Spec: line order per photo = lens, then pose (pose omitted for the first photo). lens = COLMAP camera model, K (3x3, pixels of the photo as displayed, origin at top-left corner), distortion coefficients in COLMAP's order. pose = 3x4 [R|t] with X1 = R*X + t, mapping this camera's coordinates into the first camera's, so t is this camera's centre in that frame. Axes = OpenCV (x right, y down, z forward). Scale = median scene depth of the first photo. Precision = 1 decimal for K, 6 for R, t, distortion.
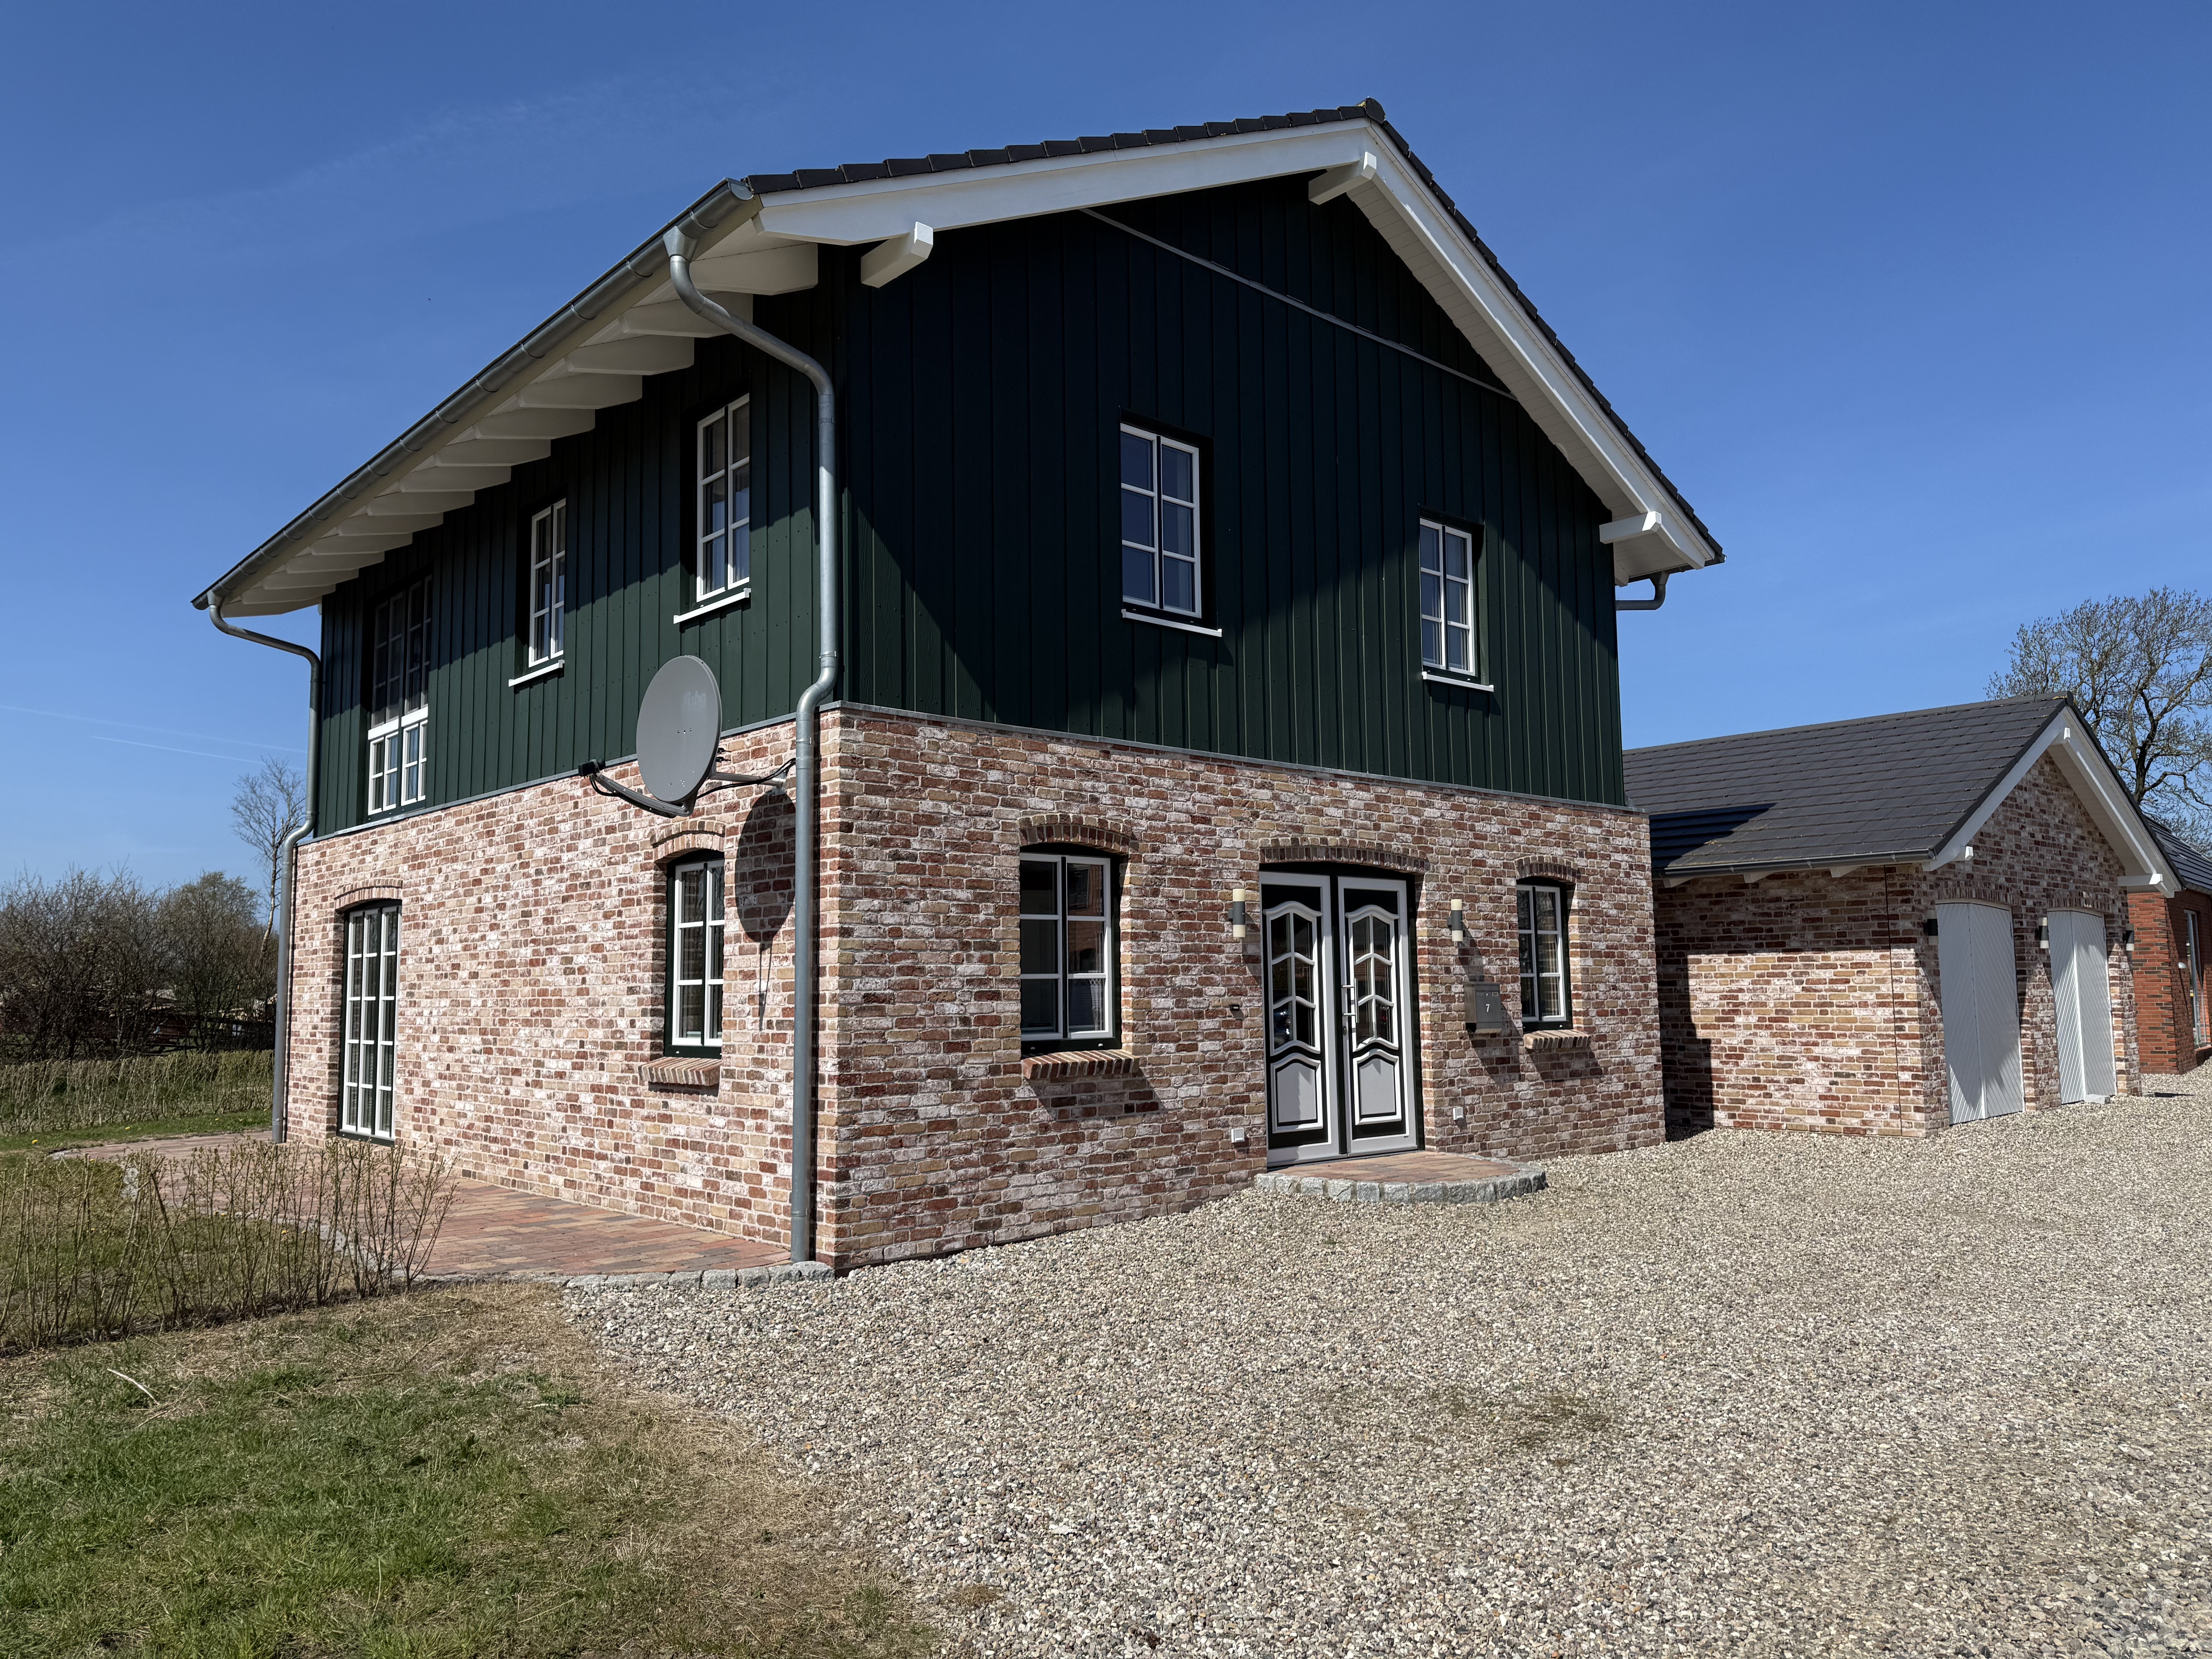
lens RADIAL K [[1538.0, 0, 1119.8], [0, 1538.0, 814.0], [0, 0, 1]] dist [0.074061, -0.088151]
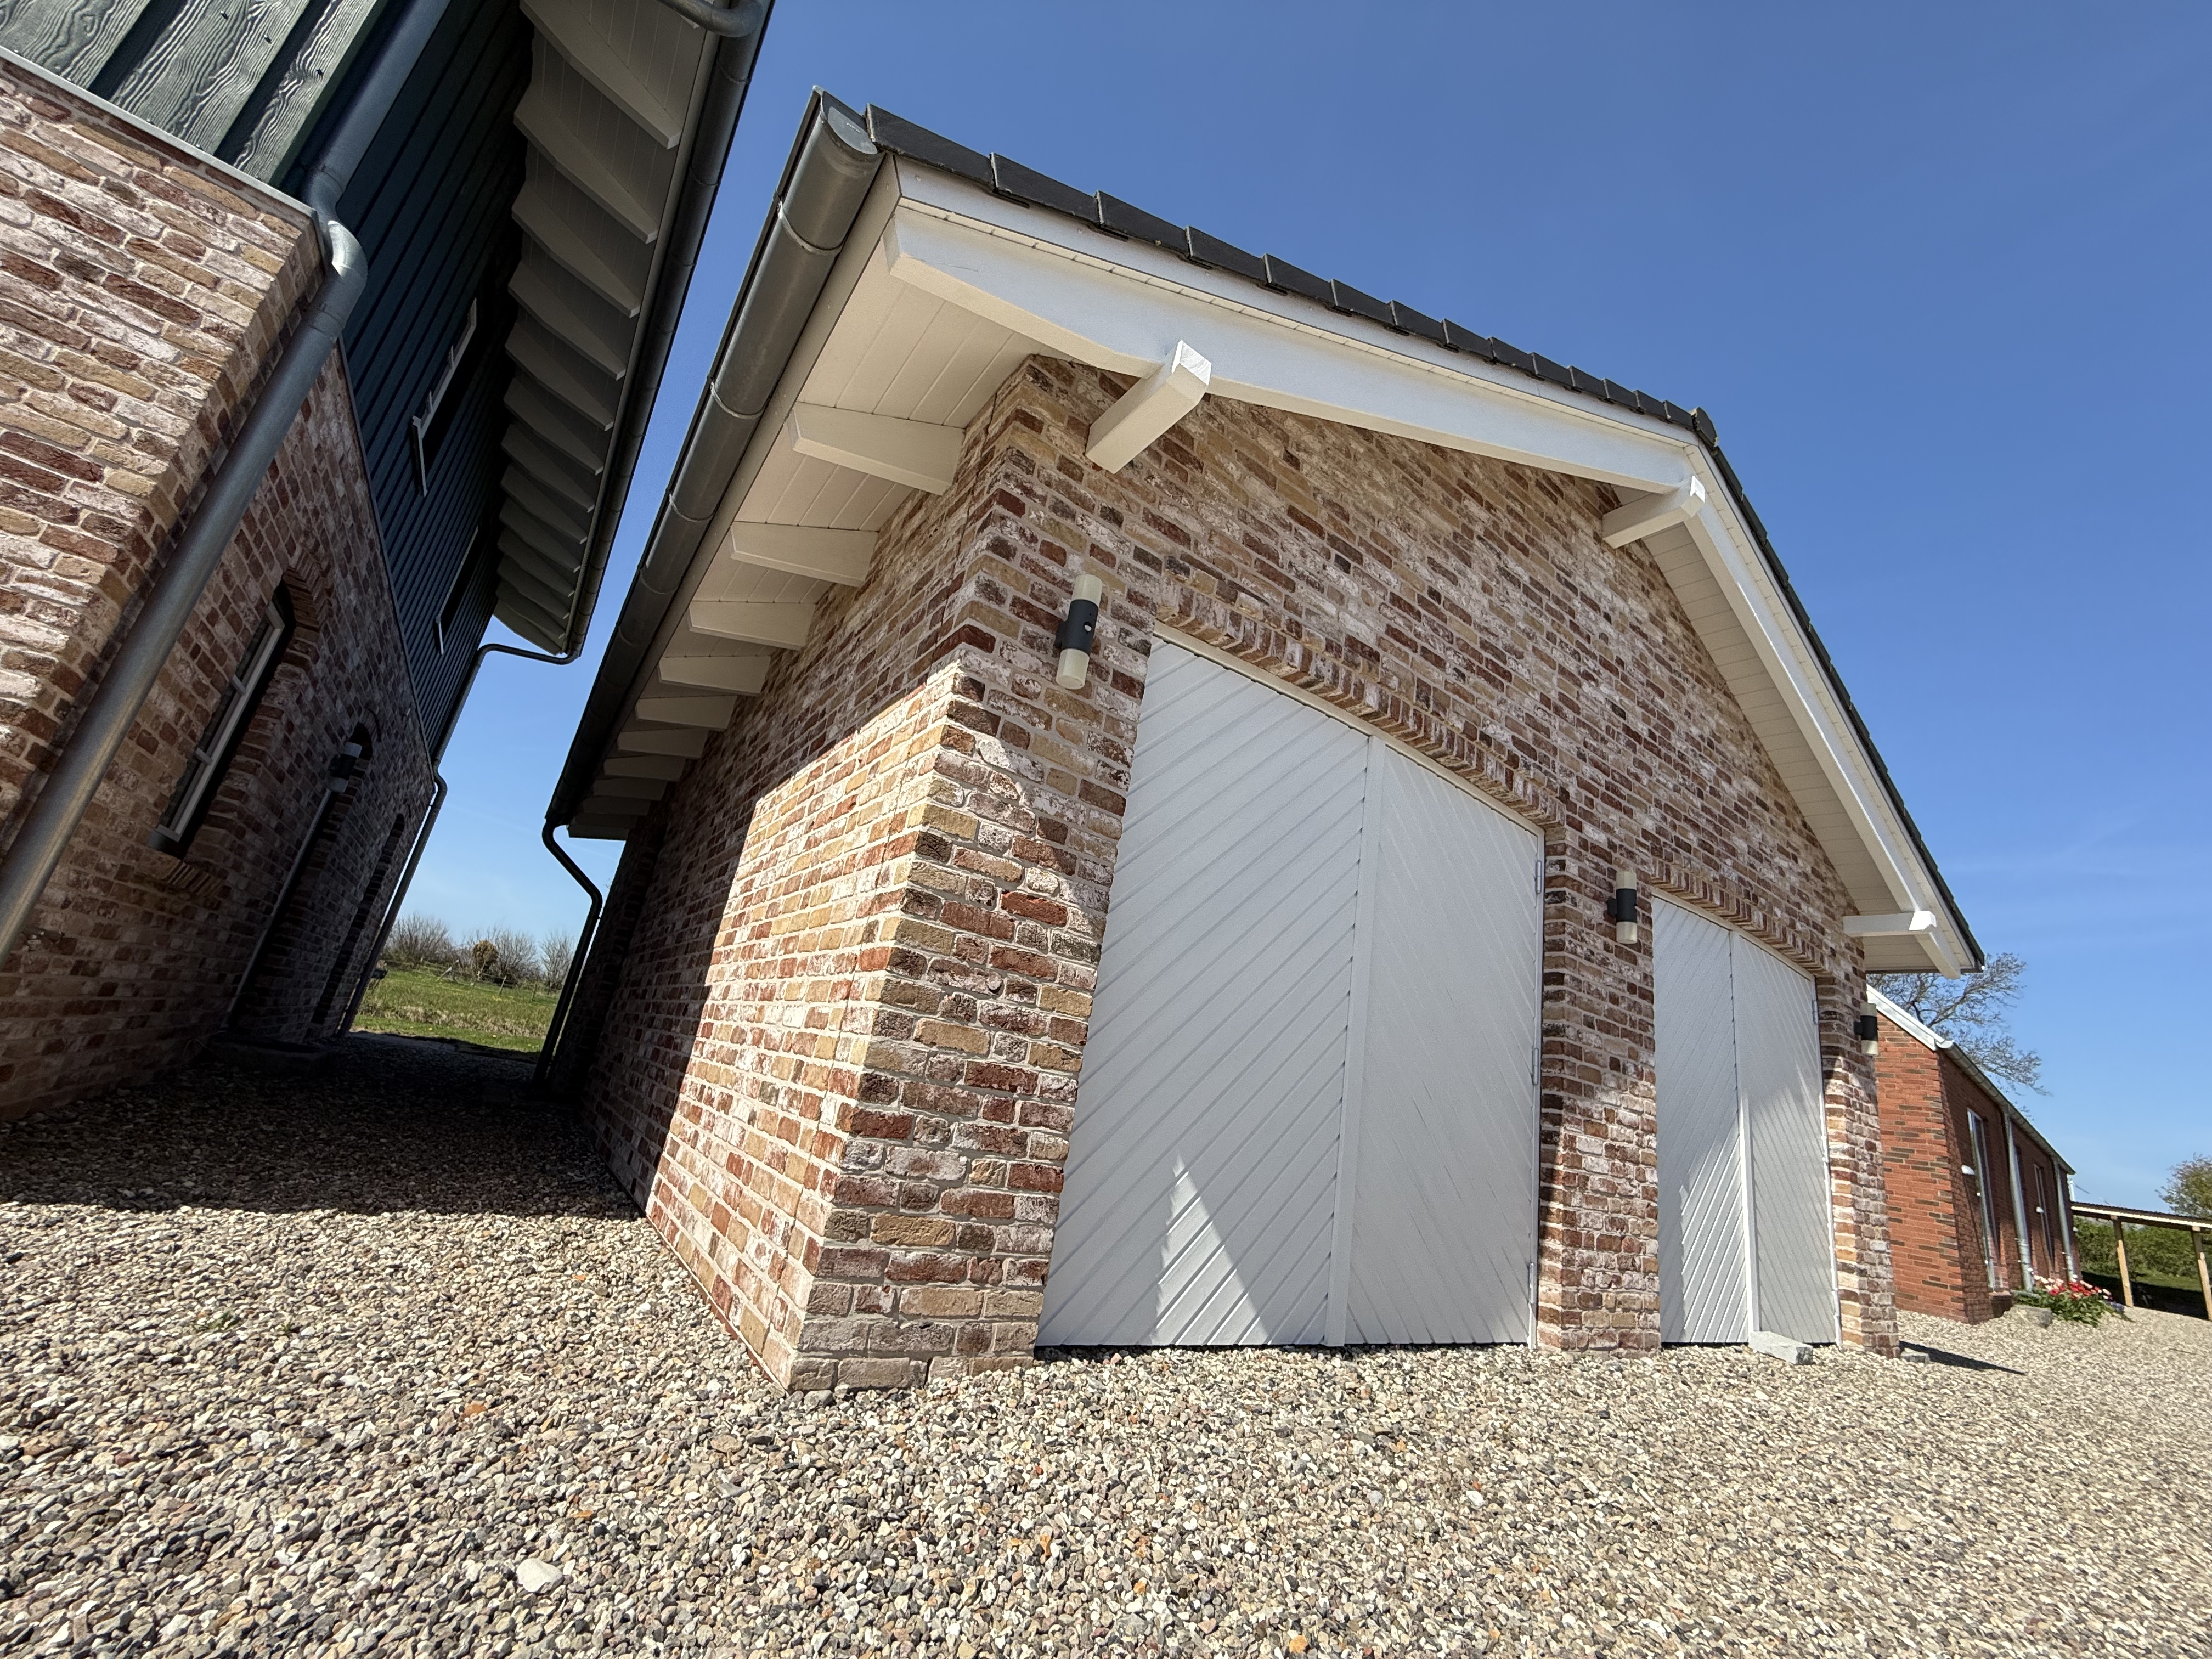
lens RADIAL K [[881.8, 0, 1097.1], [0, 881.8, 820.3], [0, 0, 1]] dist [0.001301, 0.000737]
pose [[0.975678, 0.127202, -0.178530, 0.660957], [-0.160522, 0.969214, -0.186701, 0.164973], [0.149285, 0.210818, 0.966059, 0.996005]]
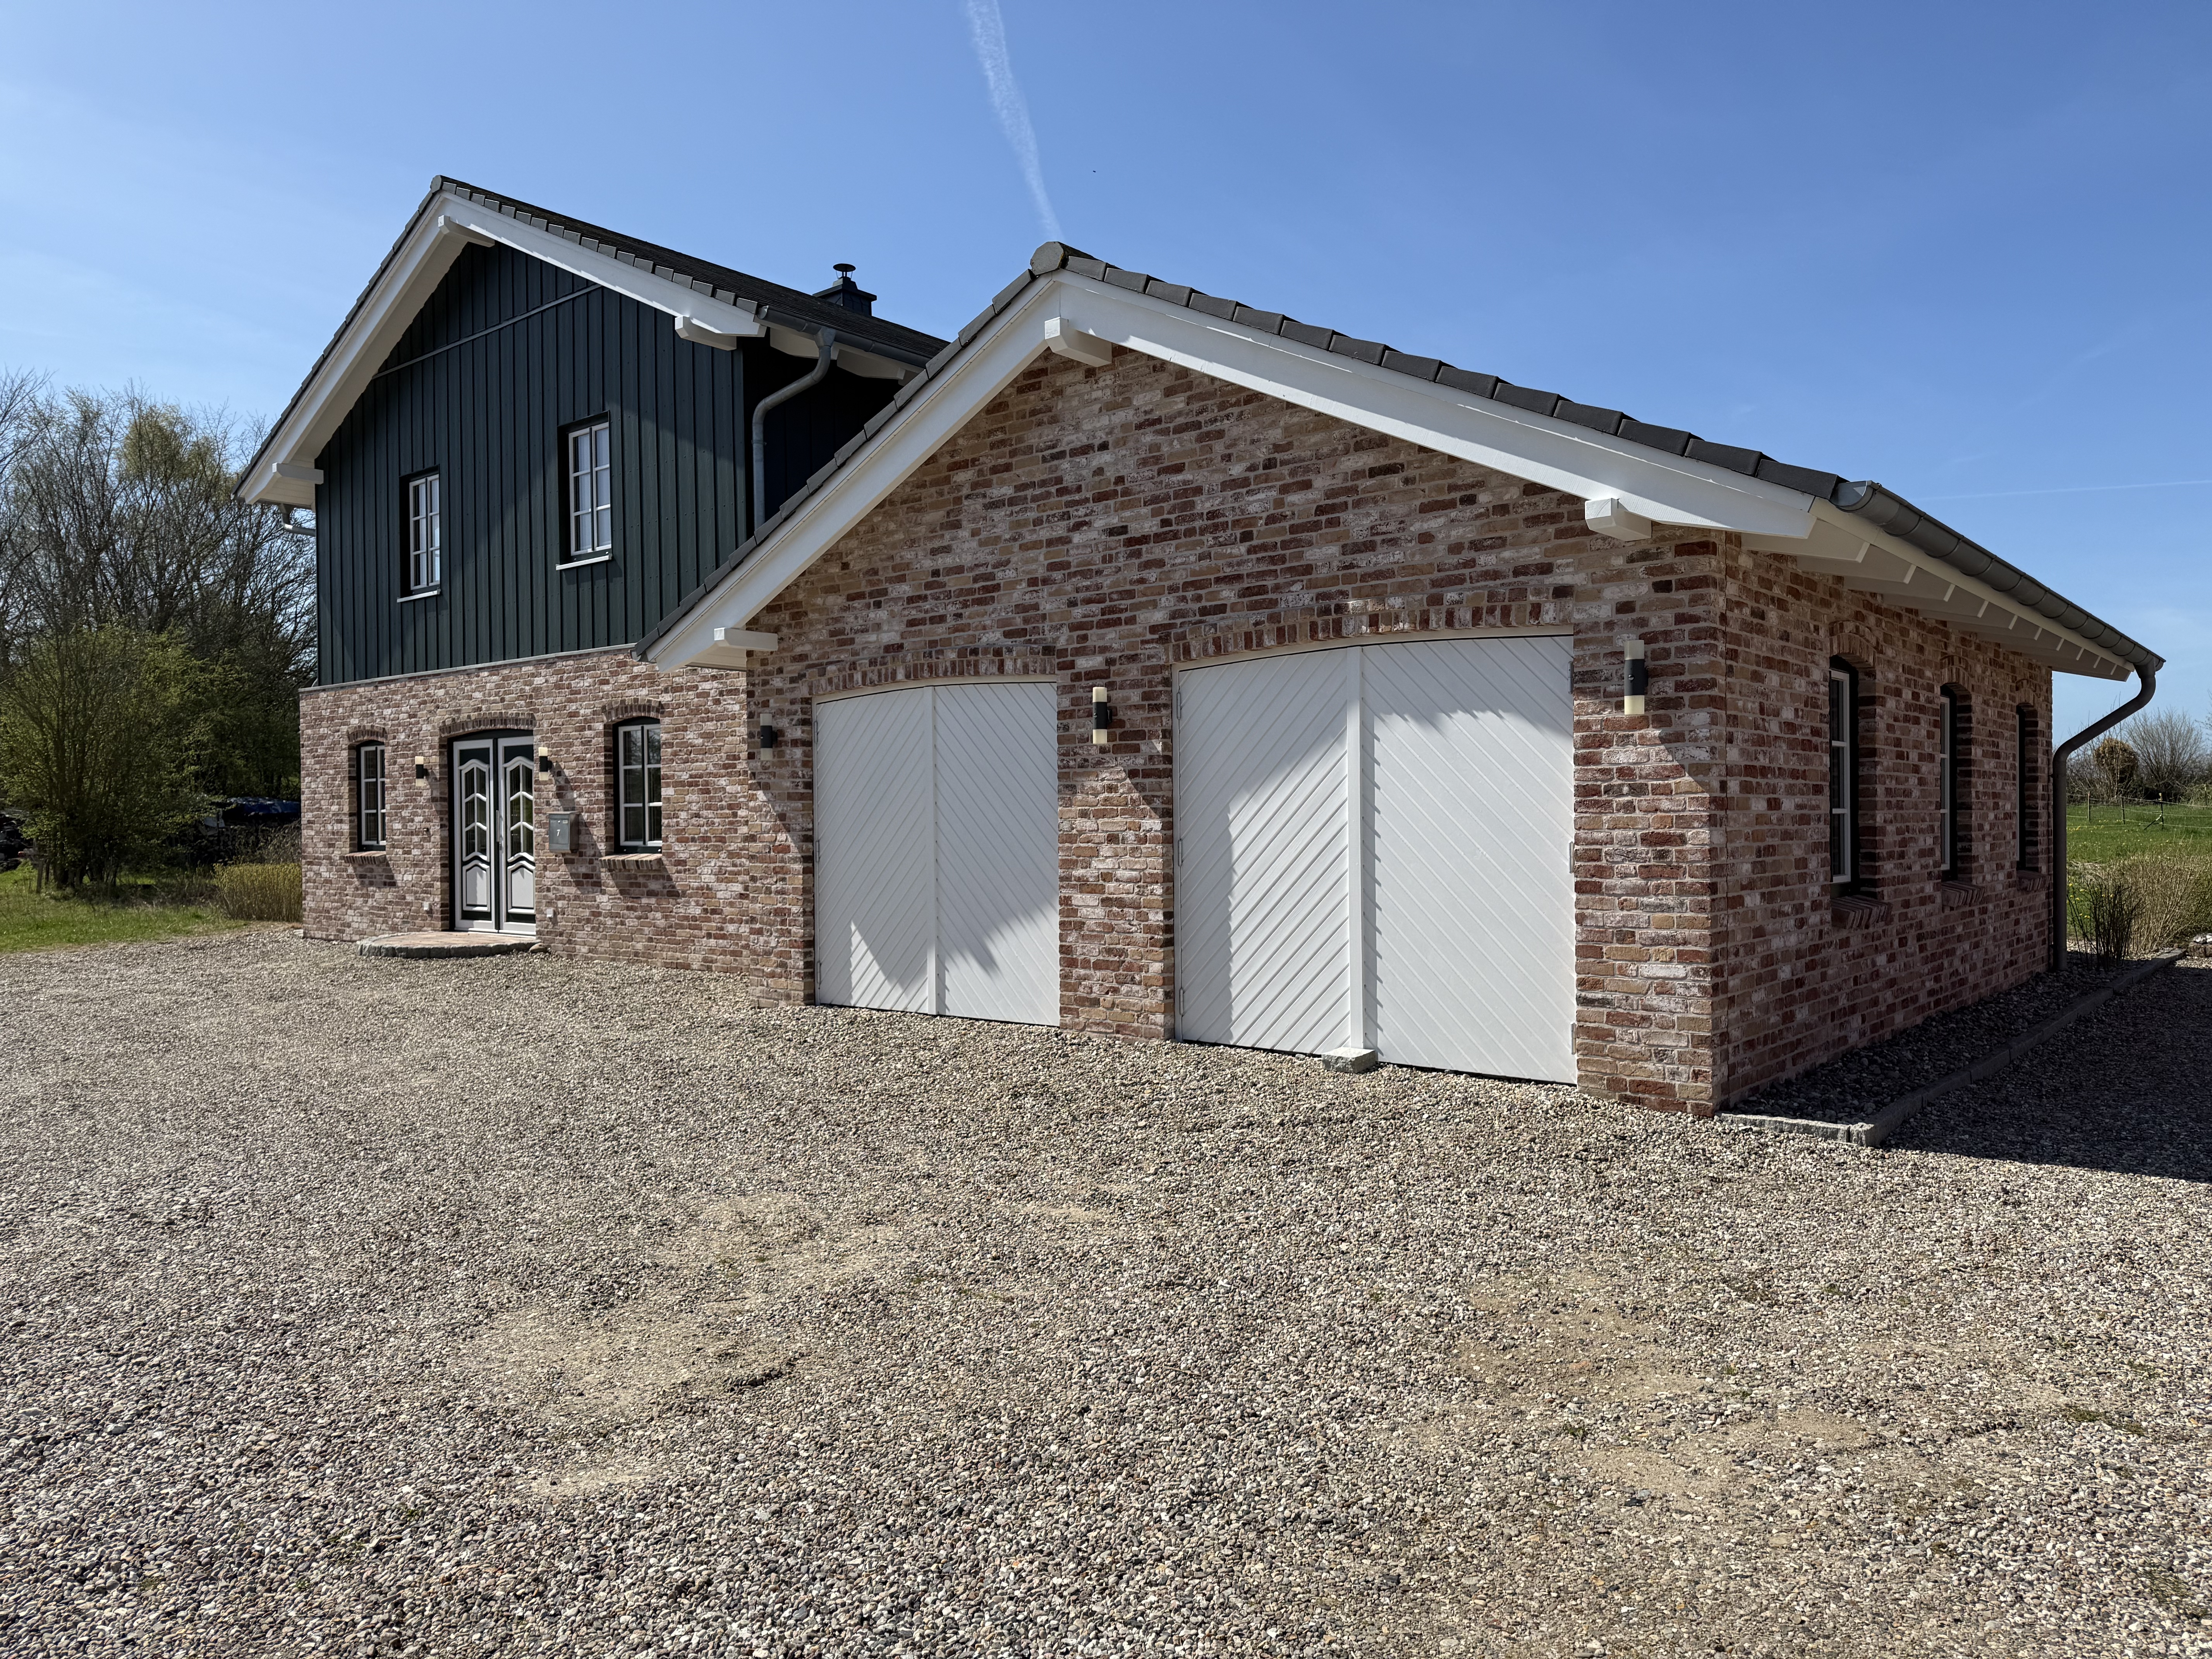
lens RADIAL K [[1538.0, 0, 1120.0], [0, 1538.0, 813.9], [0, 0, 1]] dist [0.074061, -0.088151]
pose [[0.136555, 0.009564, -0.990586, 1.508097], [0.124306, 0.991884, 0.026712, 0.130799], [0.982802, -0.126784, 0.134258, 1.254884]]
